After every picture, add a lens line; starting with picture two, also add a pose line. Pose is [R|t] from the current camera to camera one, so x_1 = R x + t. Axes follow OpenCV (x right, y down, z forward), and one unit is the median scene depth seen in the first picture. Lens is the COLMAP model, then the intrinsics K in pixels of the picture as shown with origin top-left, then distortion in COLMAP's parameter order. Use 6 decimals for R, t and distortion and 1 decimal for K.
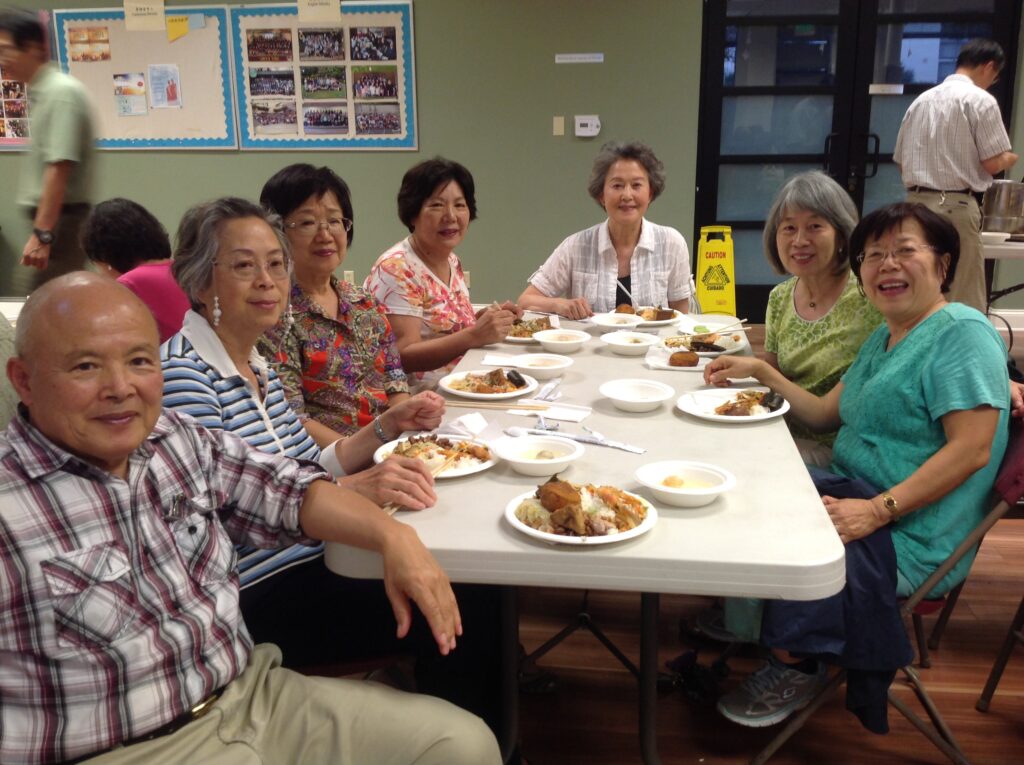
lens RADIAL K [[1014.3, 0, 512.0], [0, 1014.3, 382.5], [0, 0, 1]] dist [0.169469, -0.473014]
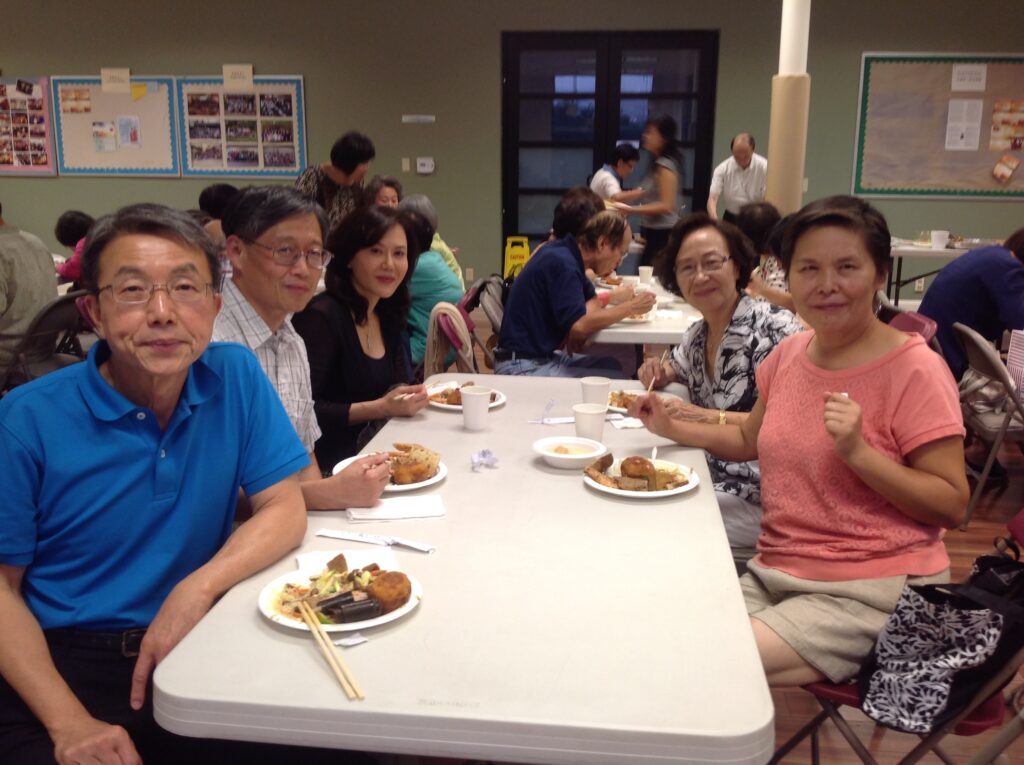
lens RADIAL K [[1041.6, 0, 530.1], [0, 1041.6, 380.4], [0, 0, 1]] dist [0.177037, -0.505260]
pose [[0.999678, 0.012586, 0.022039, 0.187660], [-0.011708, 0.999151, -0.039504, 0.105575], [-0.022518, 0.039234, 0.998976, -0.454341]]
